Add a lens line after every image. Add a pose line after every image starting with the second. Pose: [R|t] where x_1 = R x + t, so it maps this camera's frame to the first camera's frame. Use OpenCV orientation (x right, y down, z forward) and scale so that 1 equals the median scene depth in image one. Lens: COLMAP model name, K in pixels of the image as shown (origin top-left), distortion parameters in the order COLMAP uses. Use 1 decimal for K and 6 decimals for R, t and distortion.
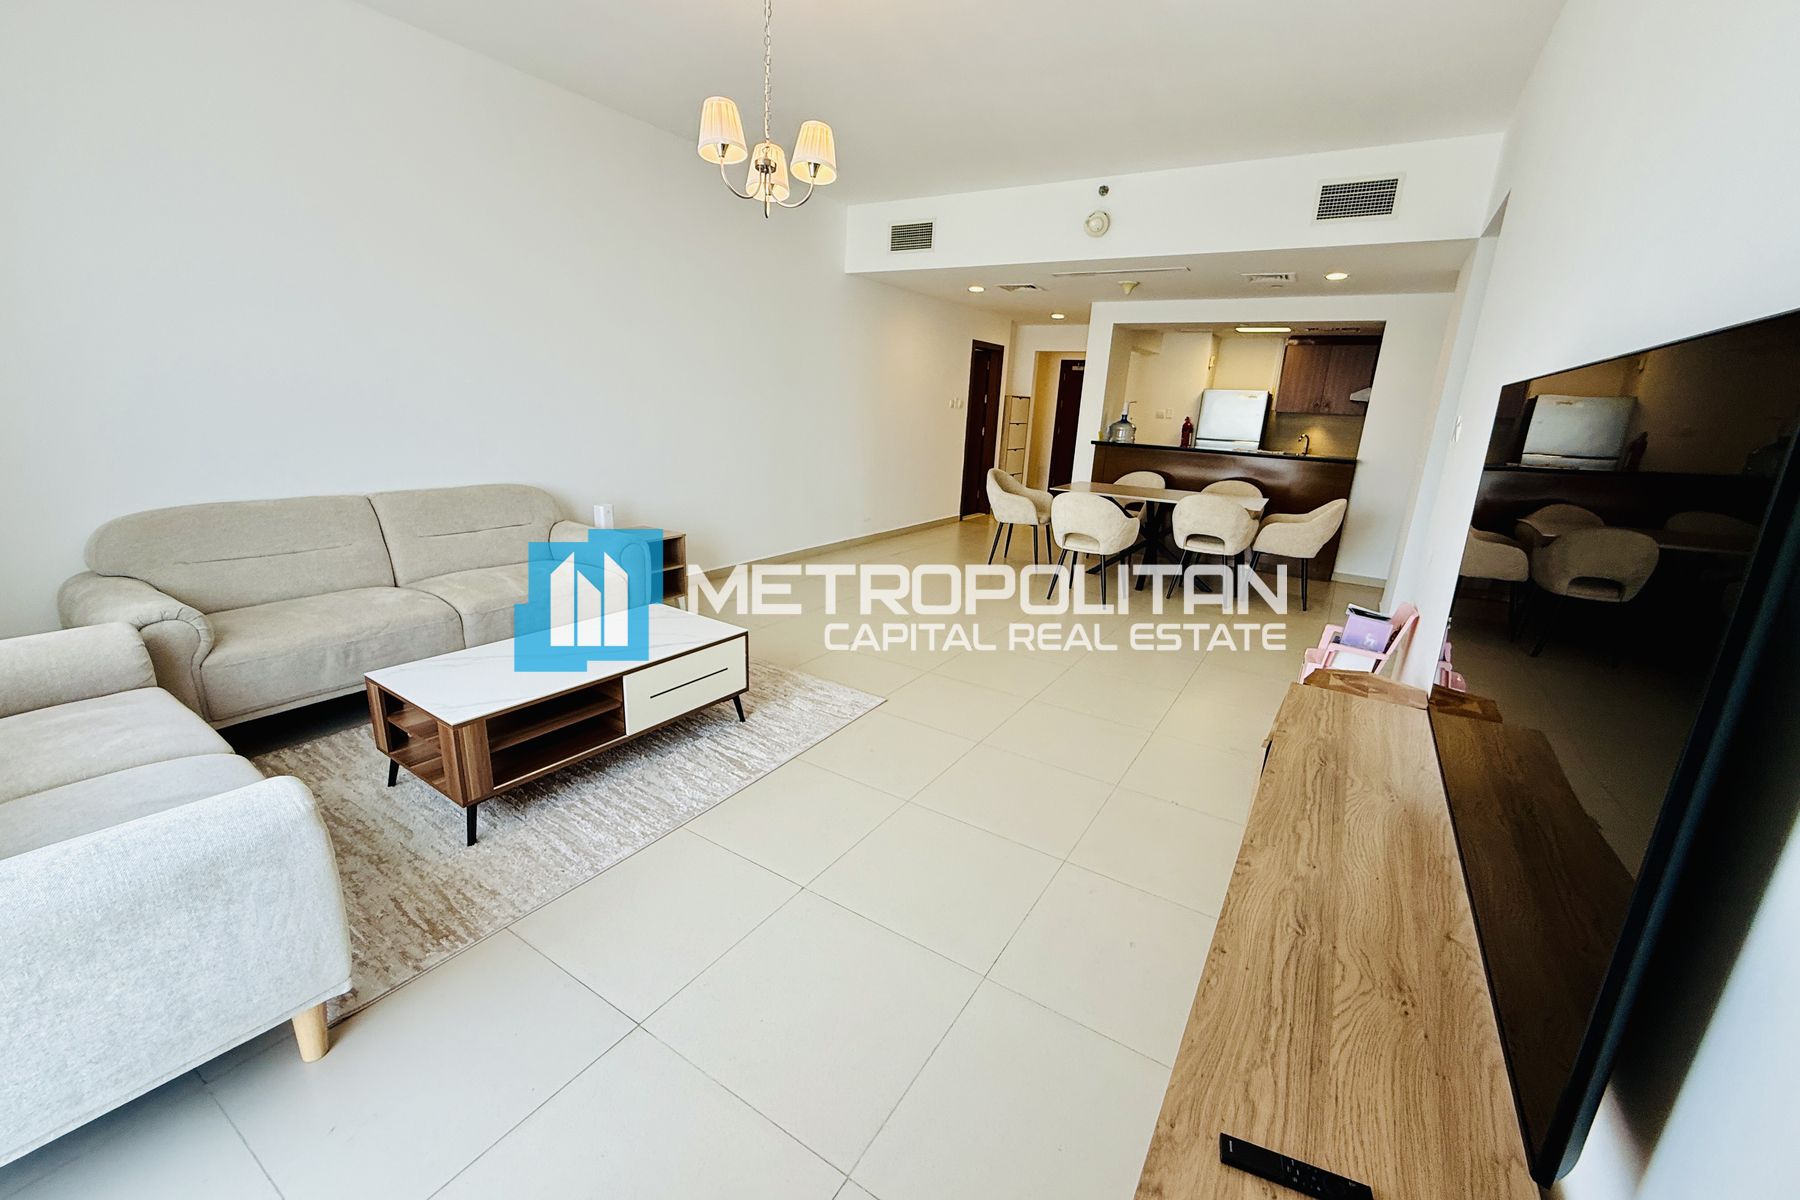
lens RADIAL K [[715.9, 0, 882.3], [0, 715.9, 597.2], [0, 0, 1]] dist [-0.004138, 0.000518]
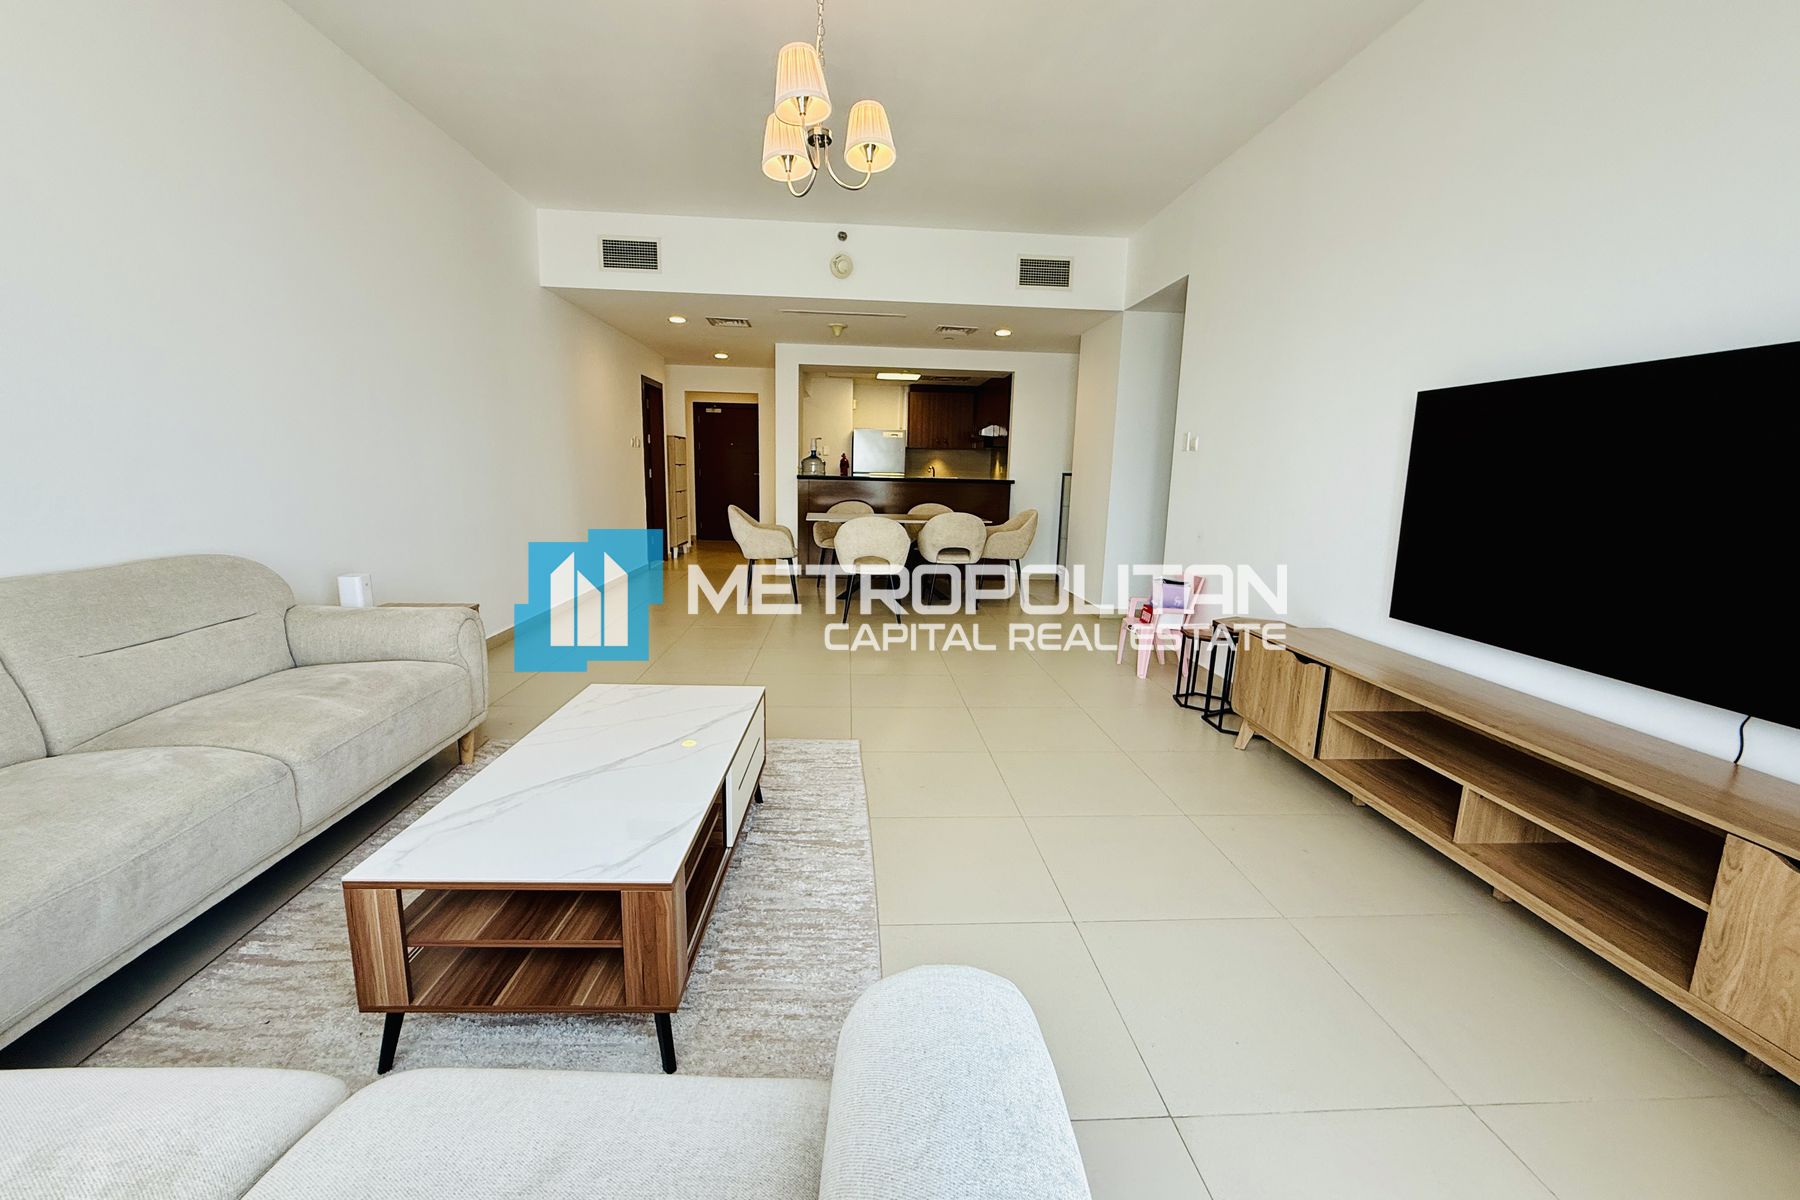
lens RADIAL K [[715.9, 0, 898.5], [0, 715.9, 599.3], [0, 0, 1]] dist [-0.004138, 0.000518]
pose [[0.806814, -0.134362, 0.575324, -0.284339], [0.170557, 0.985306, -0.009074, -0.010671], [-0.565651, 0.105447, 0.817875, 0.126598]]
